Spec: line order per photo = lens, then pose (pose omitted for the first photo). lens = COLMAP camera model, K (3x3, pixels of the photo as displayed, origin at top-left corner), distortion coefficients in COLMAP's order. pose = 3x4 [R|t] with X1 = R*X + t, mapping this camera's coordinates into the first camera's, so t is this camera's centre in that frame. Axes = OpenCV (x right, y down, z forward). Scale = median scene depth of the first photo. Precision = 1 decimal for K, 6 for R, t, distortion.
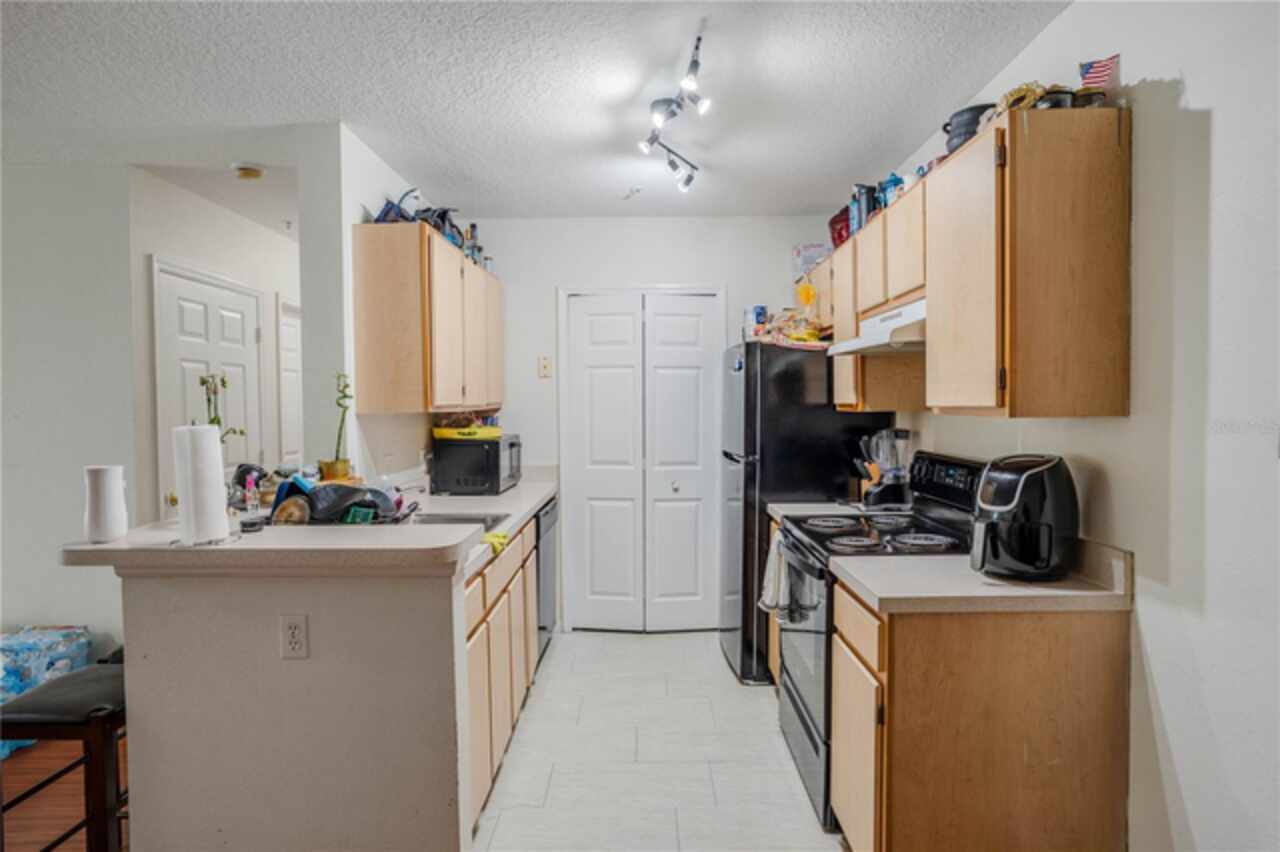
lens RADIAL K [[700.5, 0, 640.0], [0, 700.5, 426.0], [0, 0, 1]] dist [-0.056960, 0.034547]
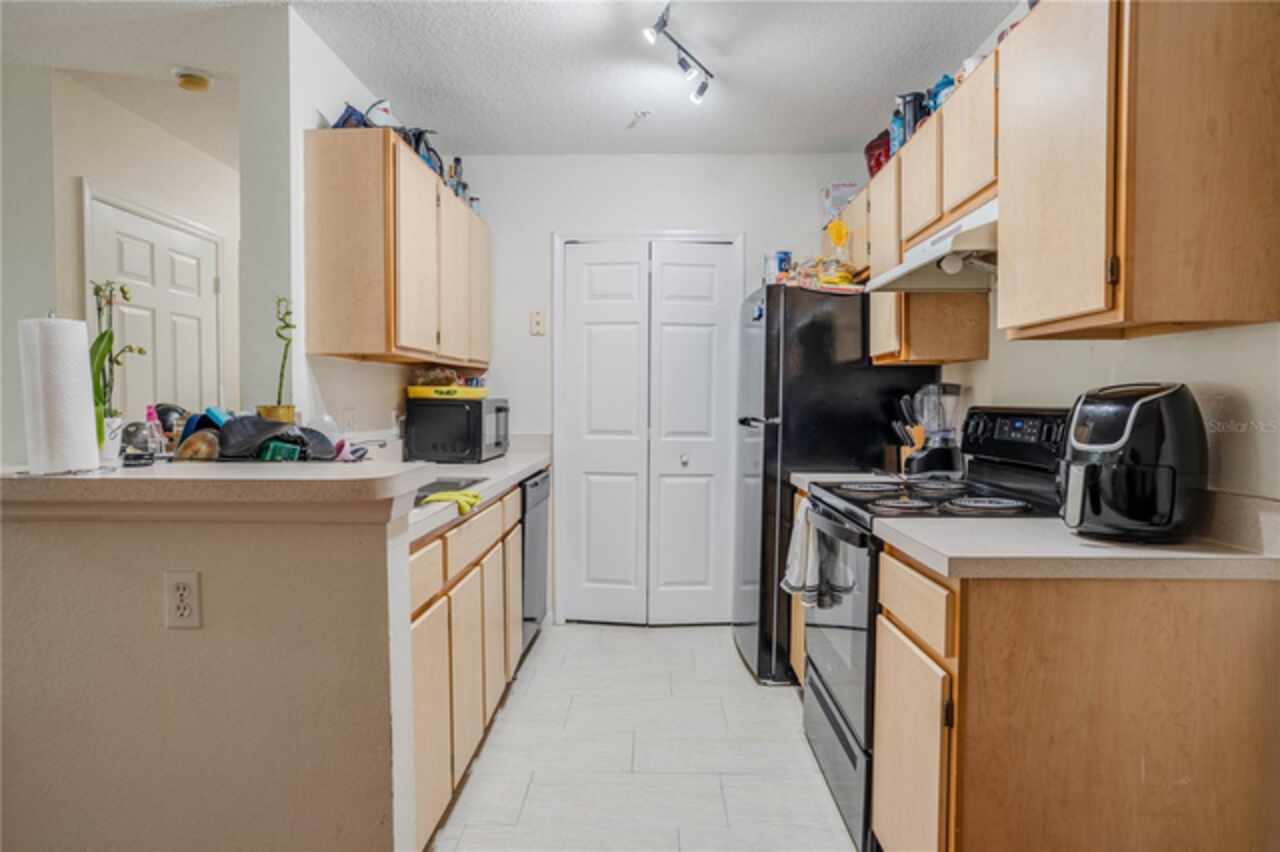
lens RADIAL K [[724.1, 0, 640.0], [0, 724.1, 426.0], [0, 0, 1]] dist [-0.057127, 0.037563]
pose [[0.999843, 0.010128, -0.014542, 0.010891], [-0.010135, 0.999949, -0.000437, 0.062638], [0.014537, 0.000584, 0.999894, 0.125662]]
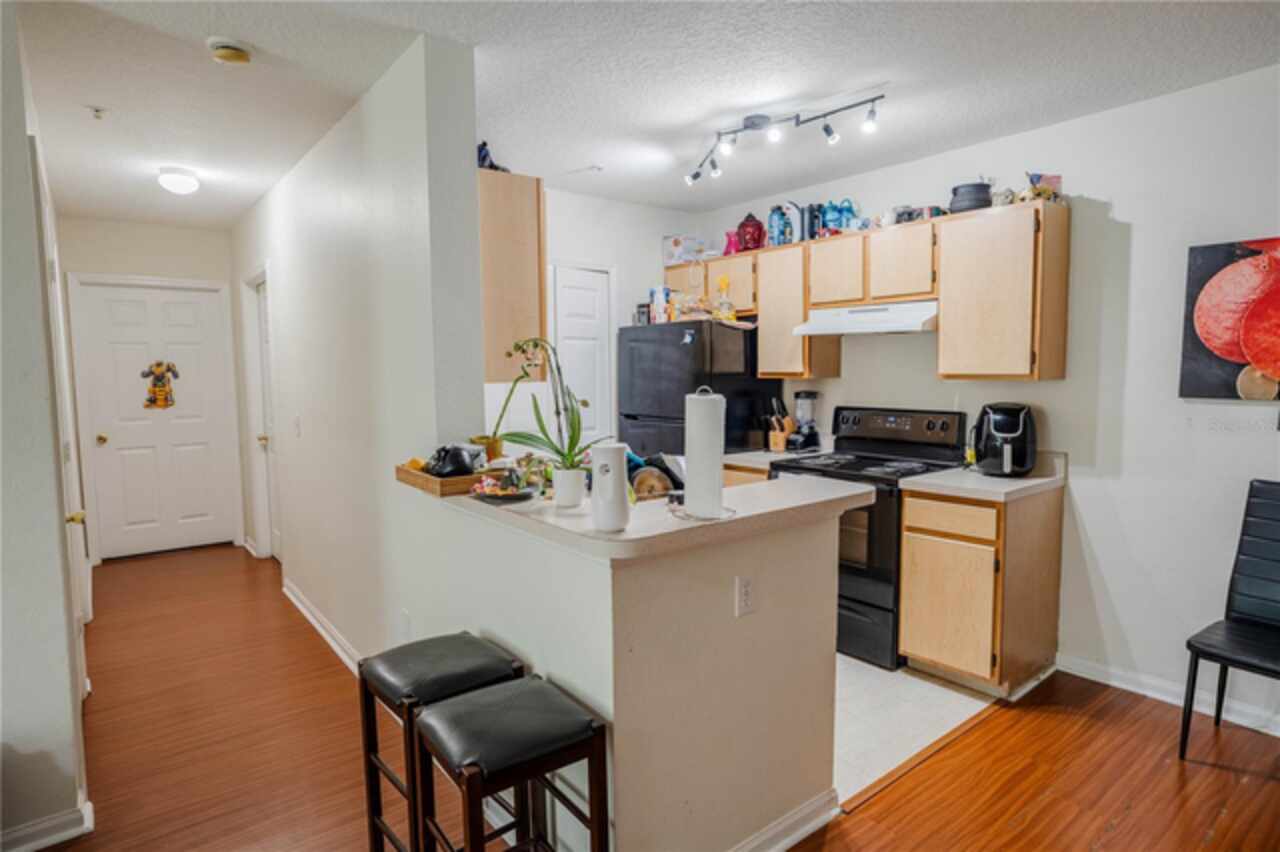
lens RADIAL K [[700.5, 0, 640.0], [0, 700.5, 426.0], [0, 0, 1]] dist [-0.056960, 0.034547]
pose [[0.775861, -0.048080, 0.629069, -0.760610], [0.021275, 0.998519, 0.050078, -0.003364], [-0.630545, -0.025470, 0.775735, 0.168681]]
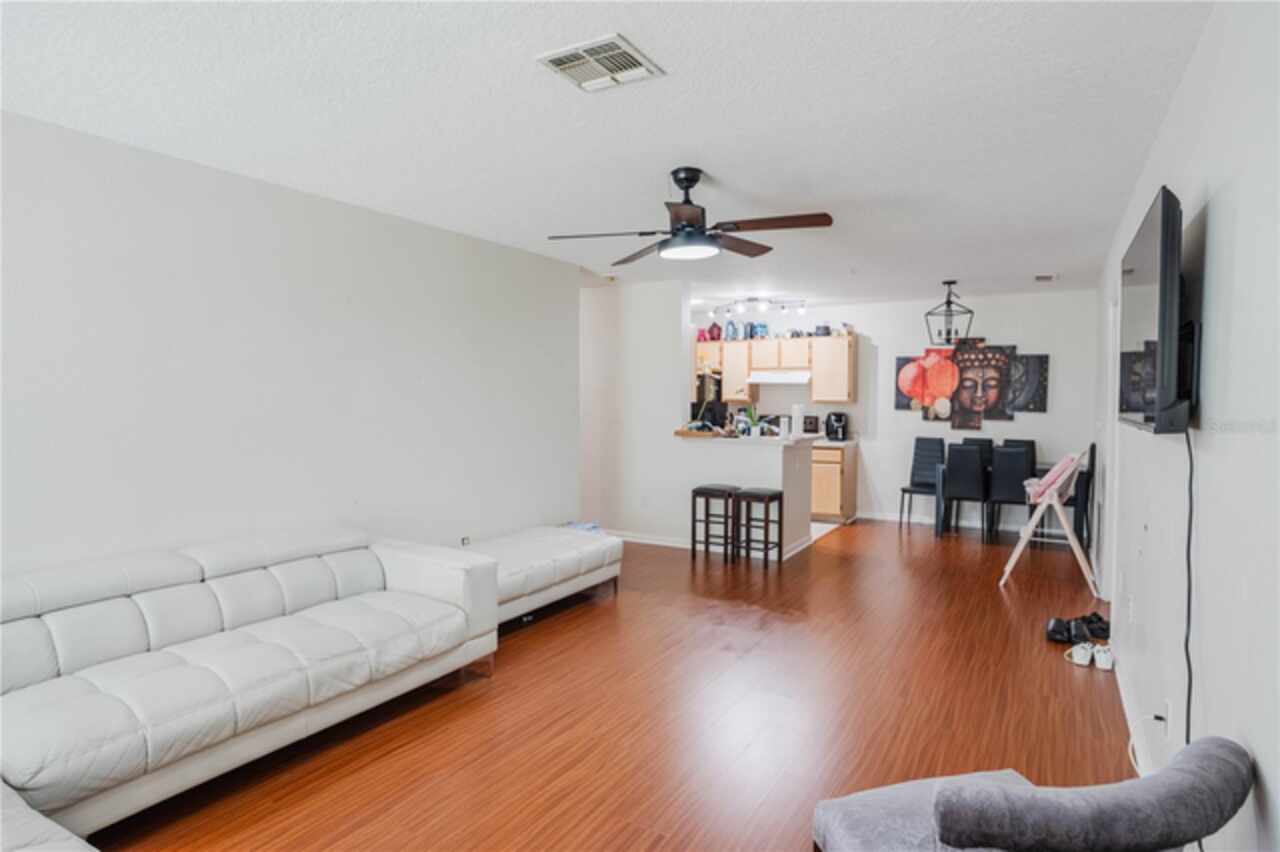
lens RADIAL K [[724.1, 0, 640.0], [0, 724.1, 426.0], [0, 0, 1]] dist [-0.057127, 0.037563]
pose [[0.496214, -0.022783, 0.867901, -2.487051], [0.018898, 0.999702, 0.015439, 0.022409], [-0.867995, 0.008741, 0.496497, -0.091665]]
